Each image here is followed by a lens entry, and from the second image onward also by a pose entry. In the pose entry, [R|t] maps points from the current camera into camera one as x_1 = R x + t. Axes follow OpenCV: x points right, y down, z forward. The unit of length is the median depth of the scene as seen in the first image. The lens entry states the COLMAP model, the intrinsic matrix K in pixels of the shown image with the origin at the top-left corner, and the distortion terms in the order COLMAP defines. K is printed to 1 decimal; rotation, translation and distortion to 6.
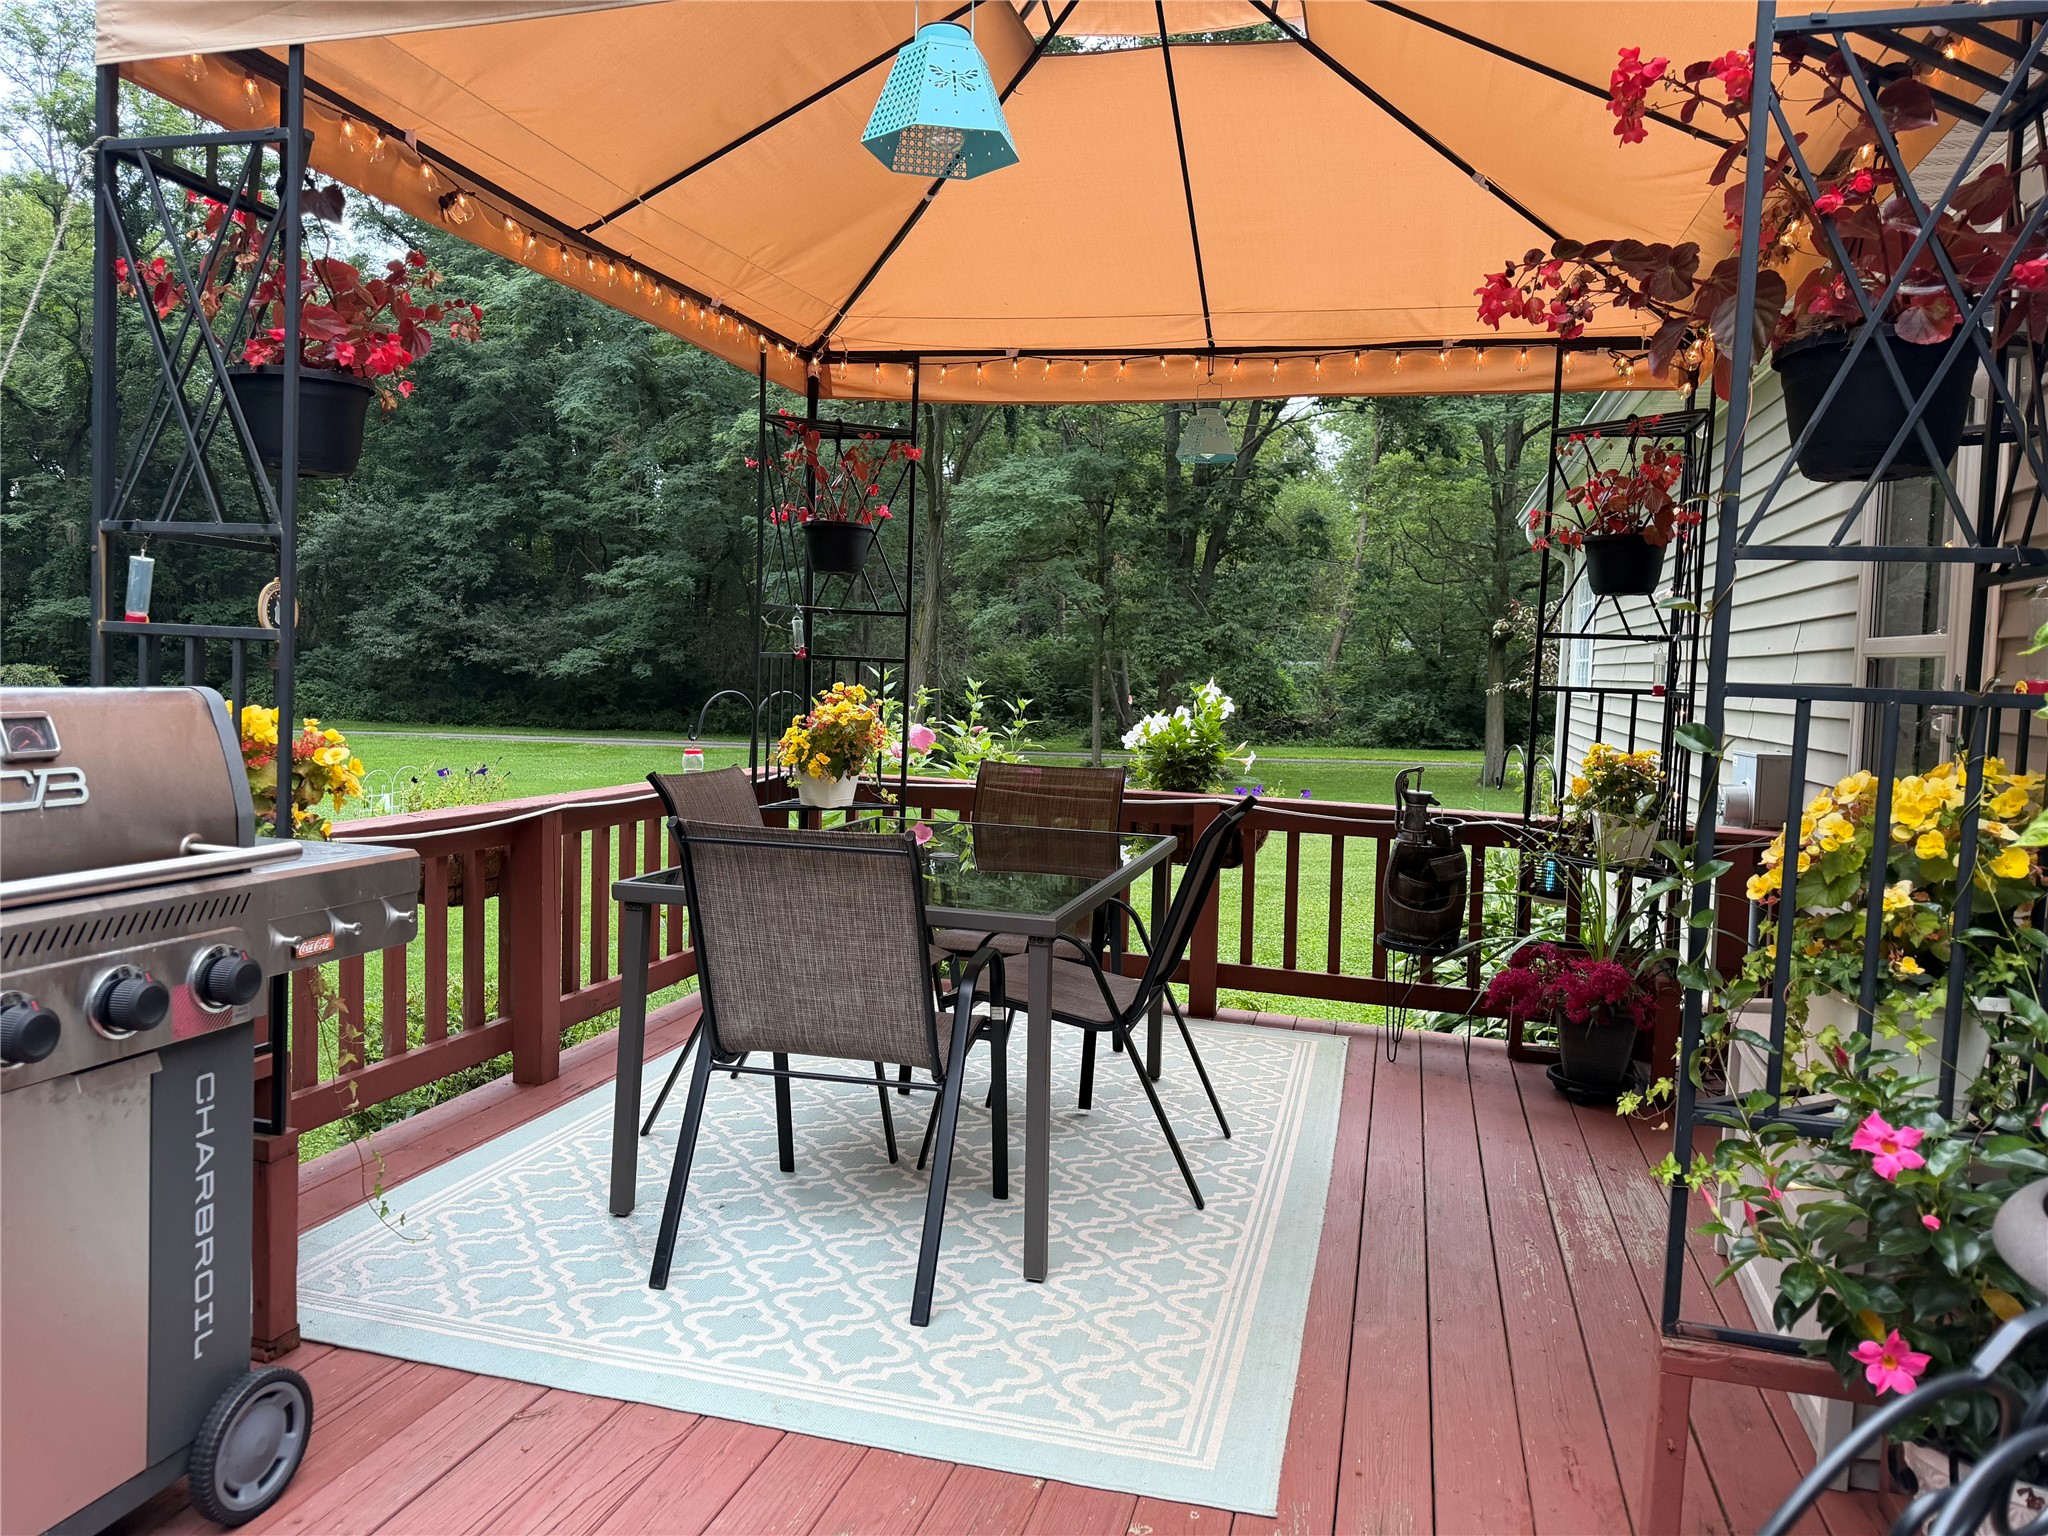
lens RADIAL K [[1427.0, 0, 1025.5], [0, 1427.0, 778.1], [0, 0, 1]] dist [0.095236, -0.152234]
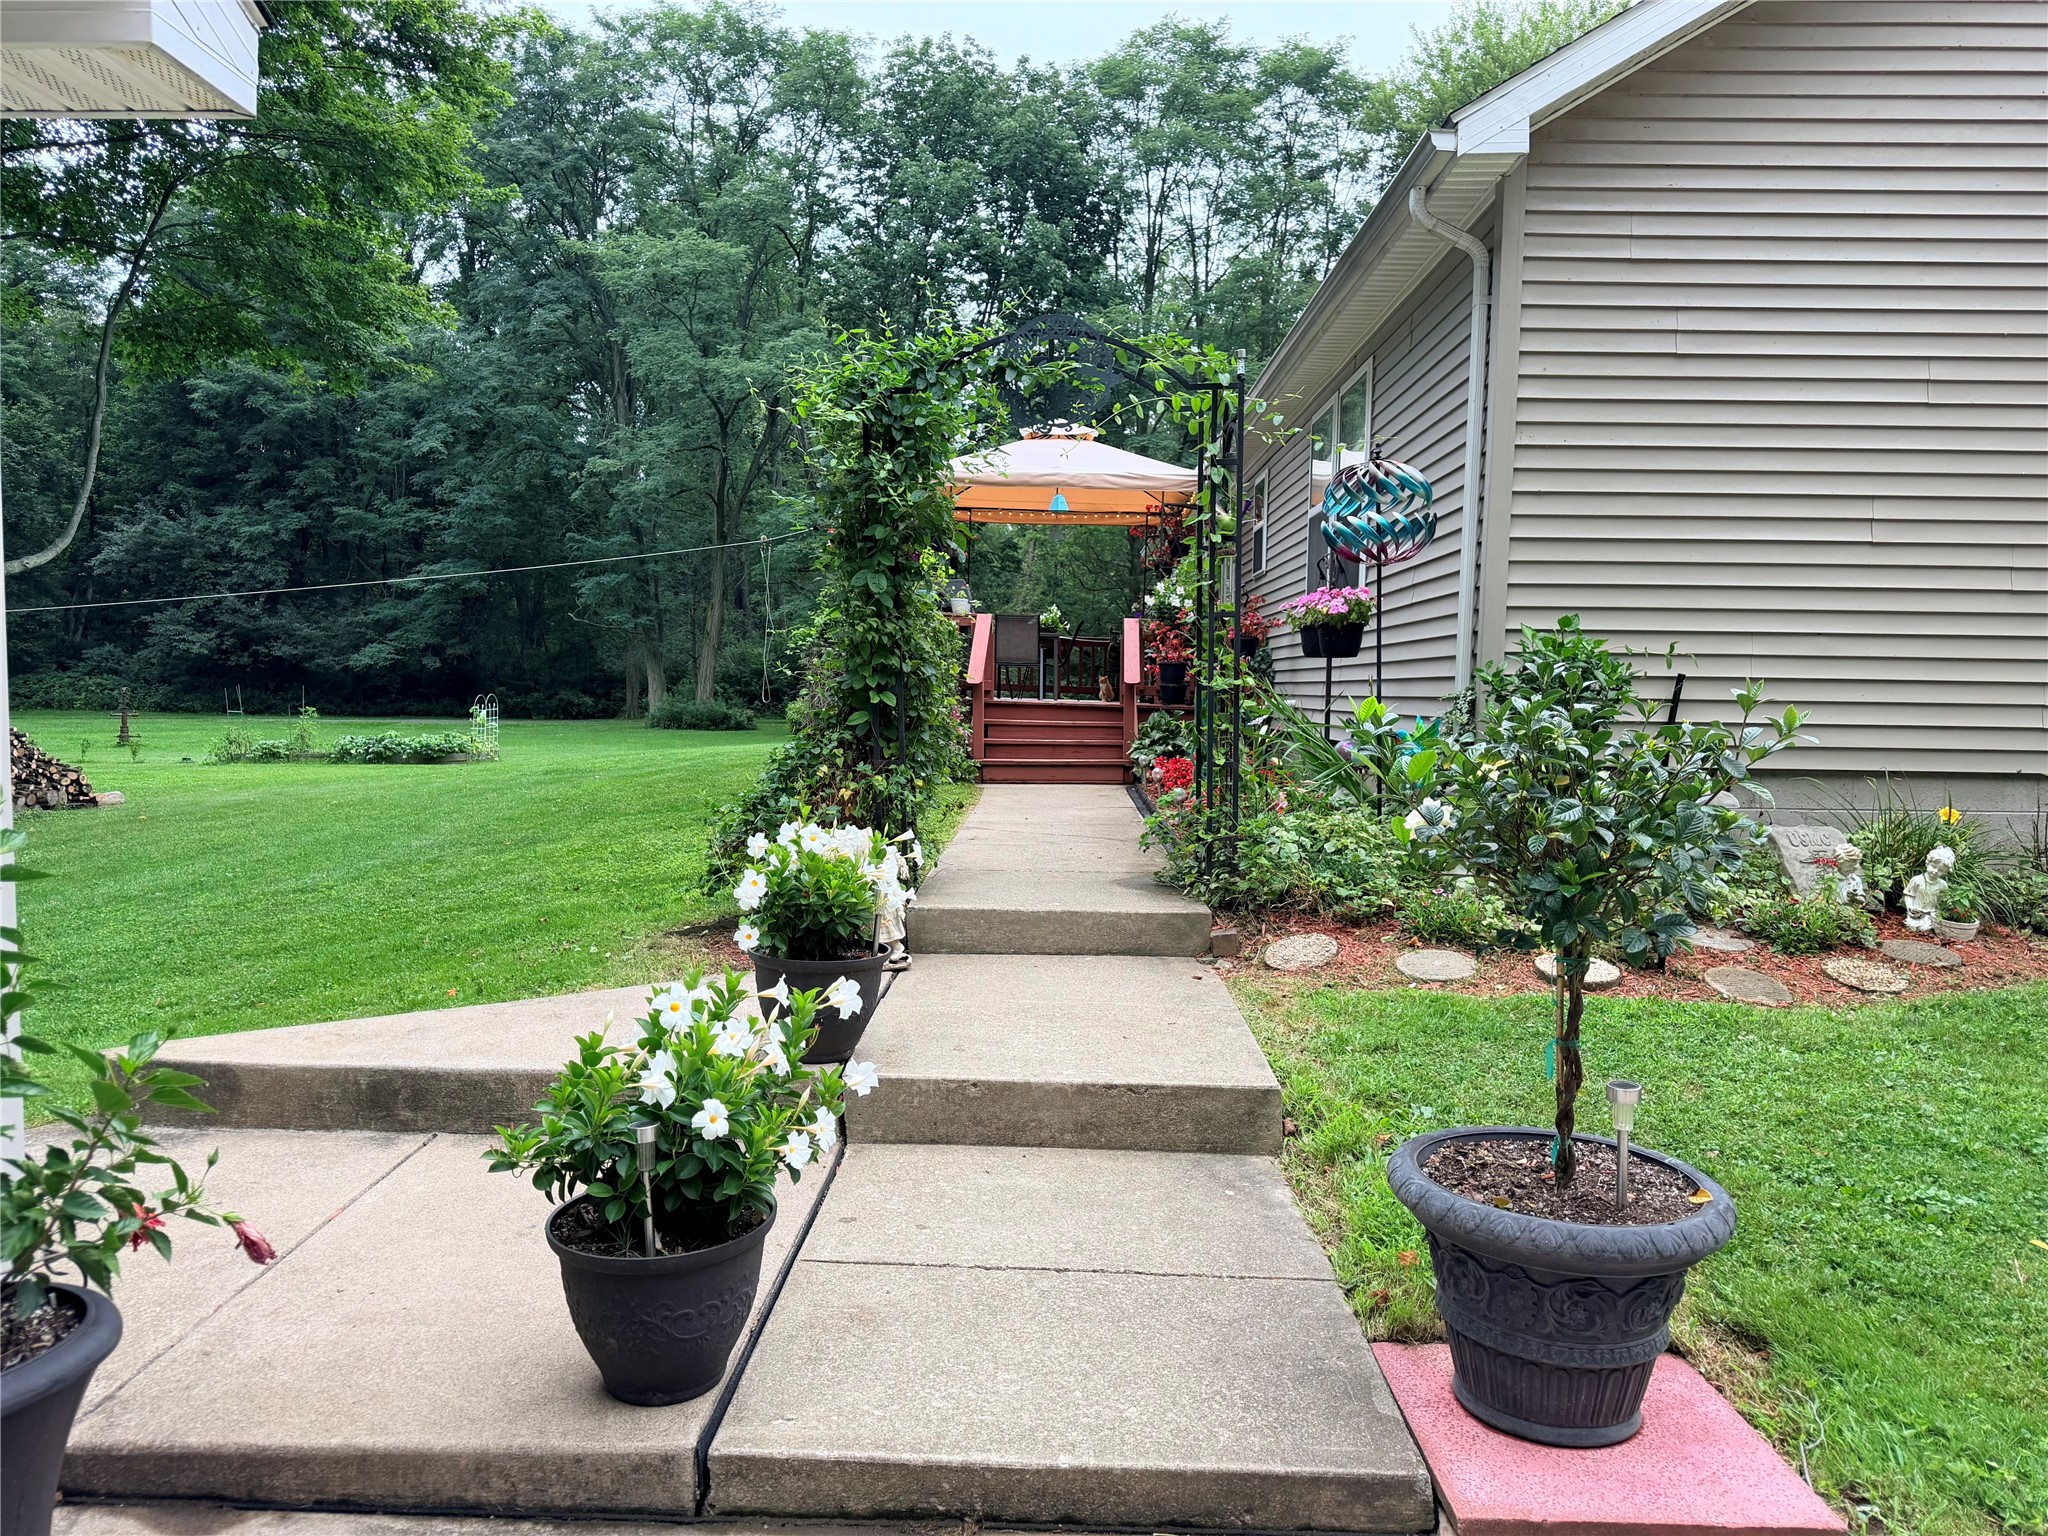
lens RADIAL K [[1424.9, 0, 1014.4], [0, 1424.9, 818.6], [0, 0, 1]] dist [0.071108, -0.149900]
pose [[0.972883, -0.030374, 0.229295, -0.129131], [0.026092, 0.999424, 0.021683, 0.062354], [-0.229821, -0.015113, 0.973116, -0.391544]]
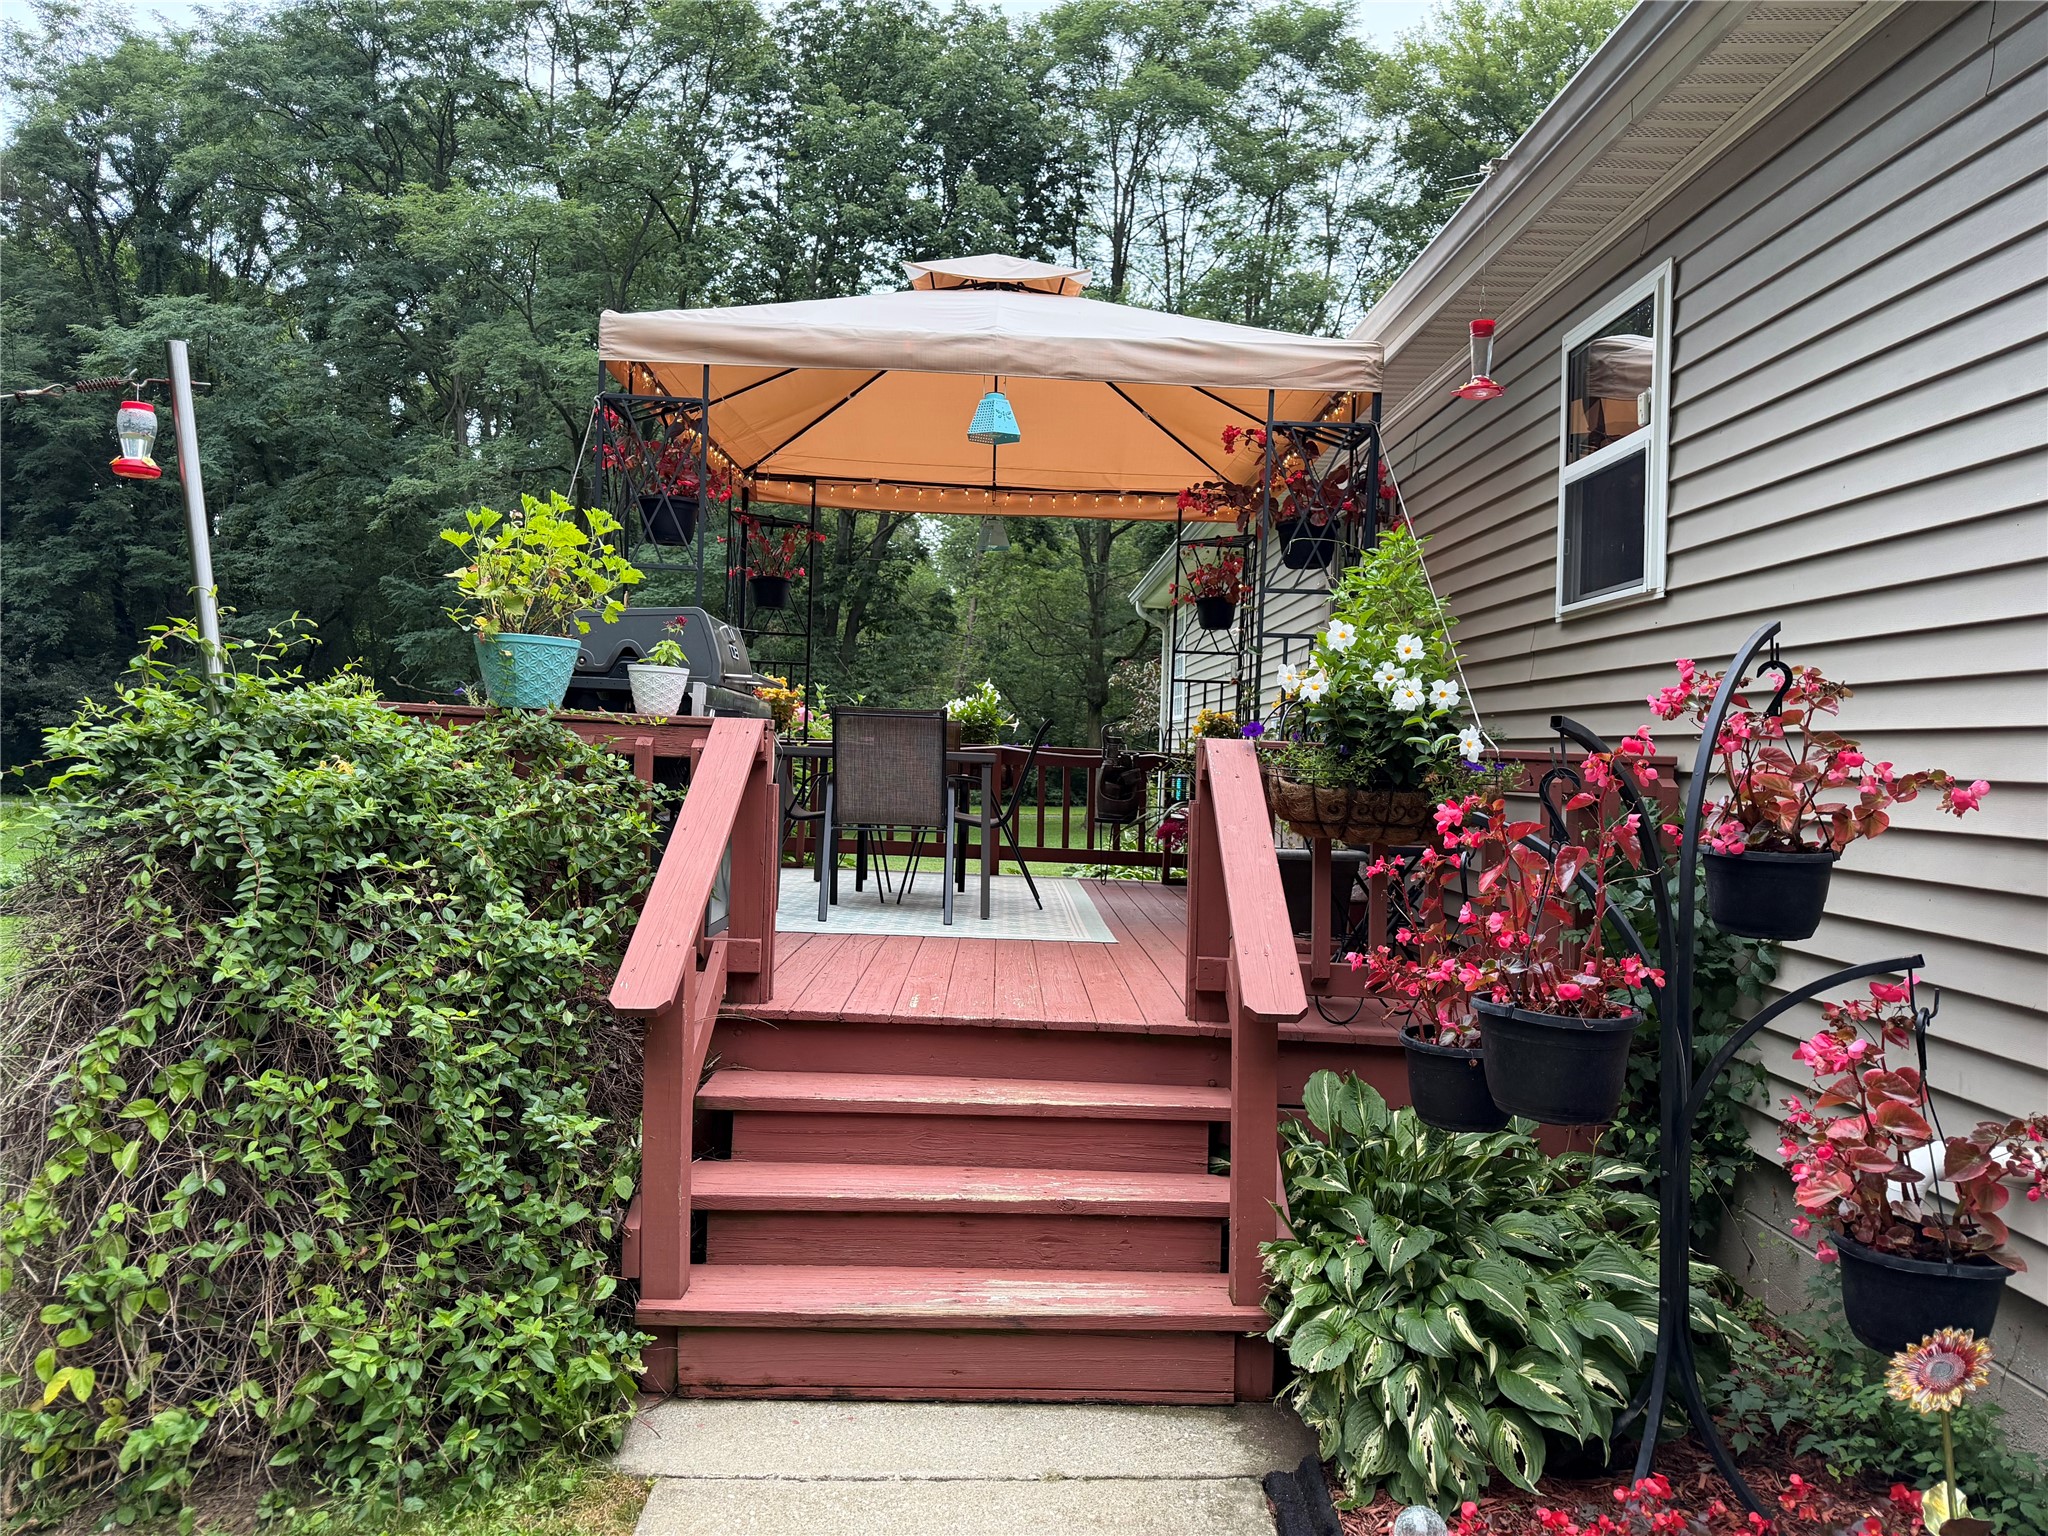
lens RADIAL K [[1422.1, 0, 1025.0], [0, 1422.1, 793.5], [0, 0, 1]] dist [0.069581, -0.091565]
pose [[0.961572, -0.008884, 0.274408, -0.048885], [0.020753, 0.998969, -0.040382, 0.022674], [-0.273766, 0.044525, 0.960765, -0.102729]]
